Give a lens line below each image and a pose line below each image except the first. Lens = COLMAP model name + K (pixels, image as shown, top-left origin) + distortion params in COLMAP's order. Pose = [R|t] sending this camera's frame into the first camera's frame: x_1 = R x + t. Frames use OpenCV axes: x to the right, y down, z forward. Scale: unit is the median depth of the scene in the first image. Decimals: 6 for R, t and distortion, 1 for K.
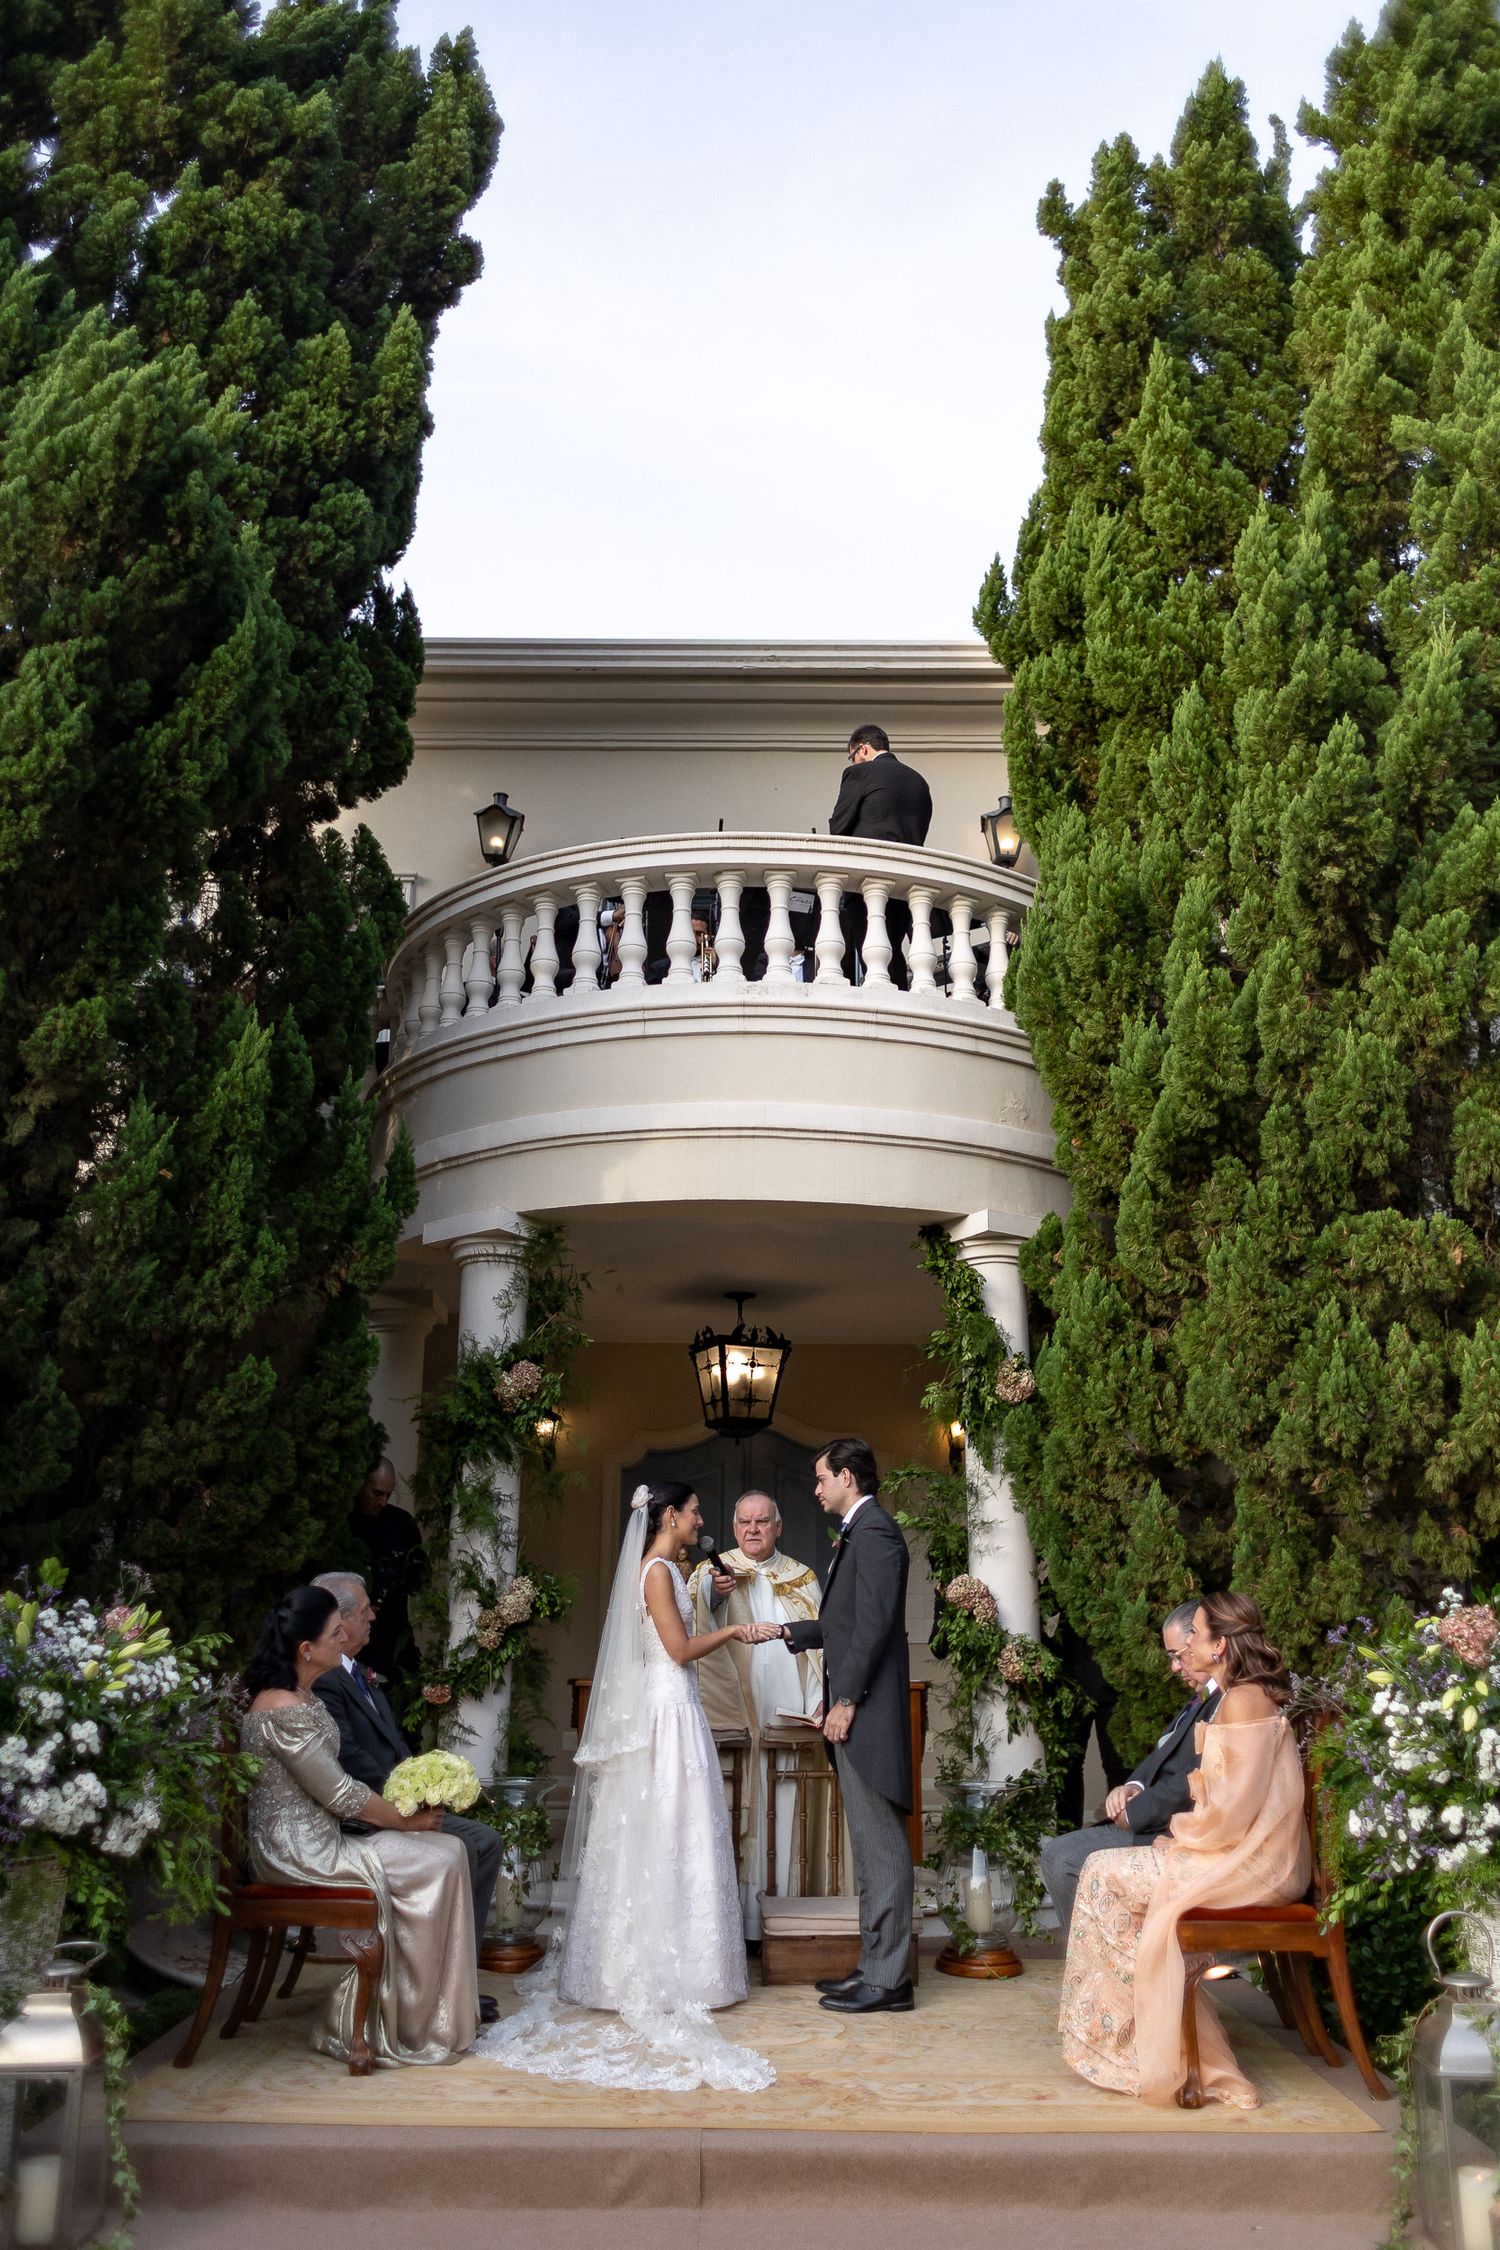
lens RADIAL K [[1781.0, 0, 756.4], [0, 1781.0, 1130.5], [0, 0, 1]] dist [0.030790, -0.012787]
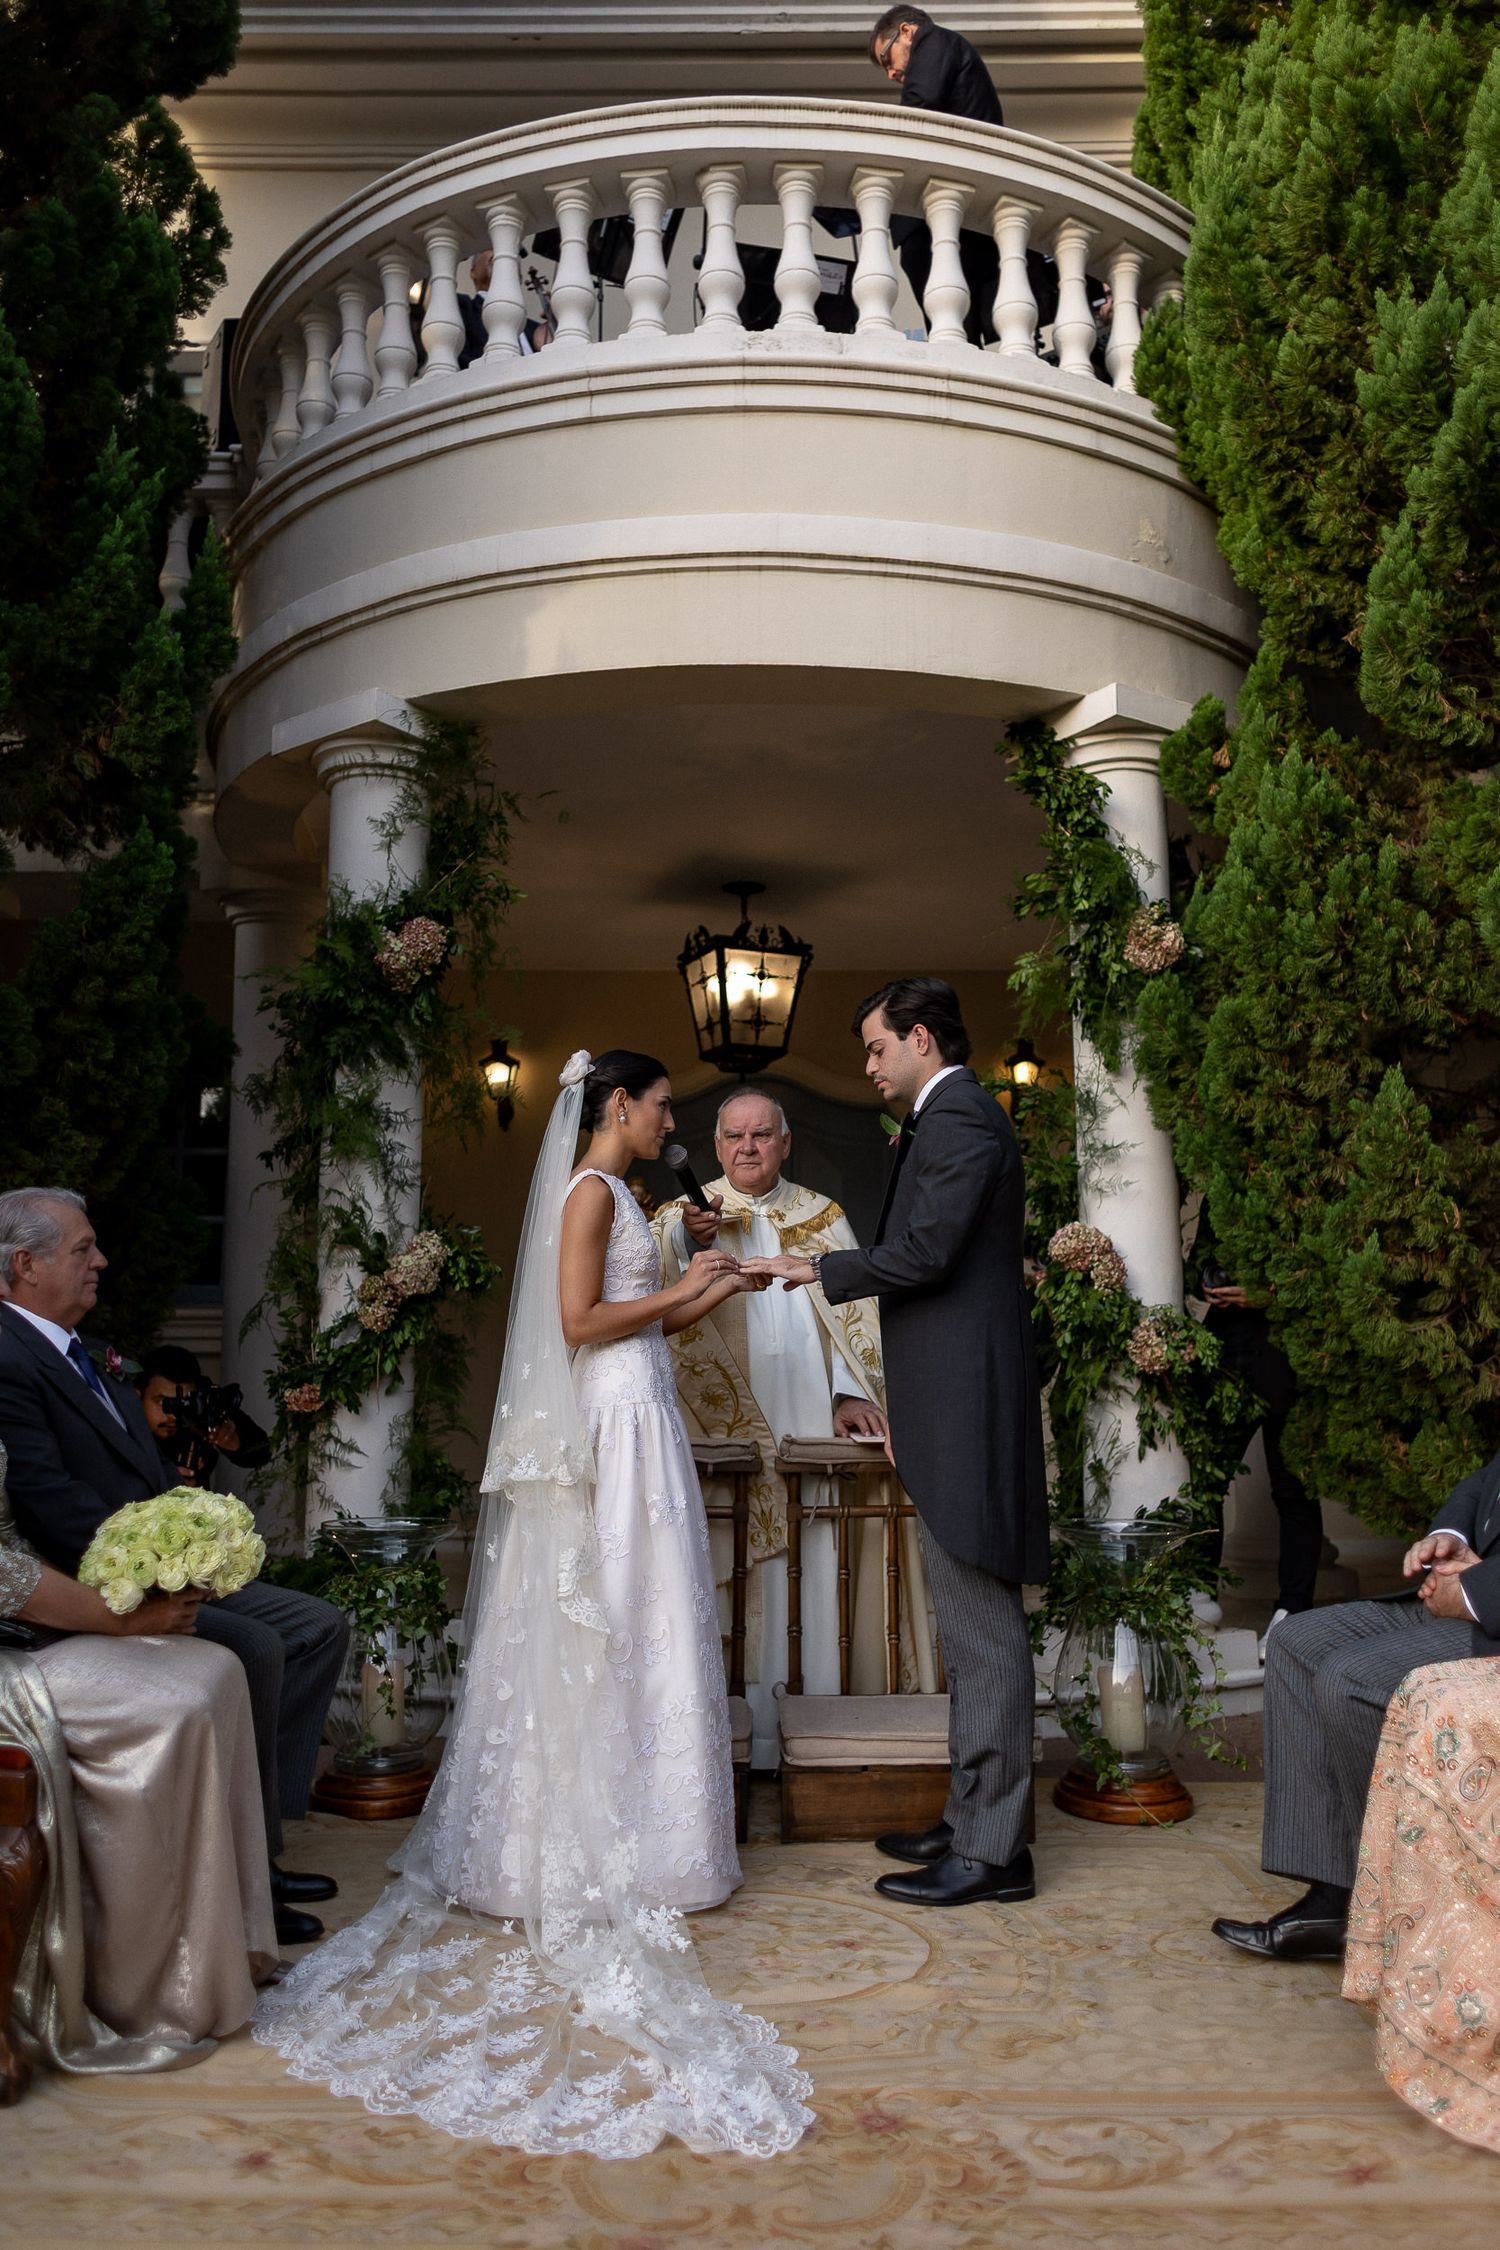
lens RADIAL K [[1767.7, 0, 753.1], [0, 1767.7, 1102.3], [0, 0, 1]] dist [0.029425, -0.004779]
pose [[0.999952, -0.006212, -0.007521, -0.000470], [0.007167, 0.990878, 0.134574, 0.118662], [0.006617, -0.134621, 0.990875, 0.358122]]
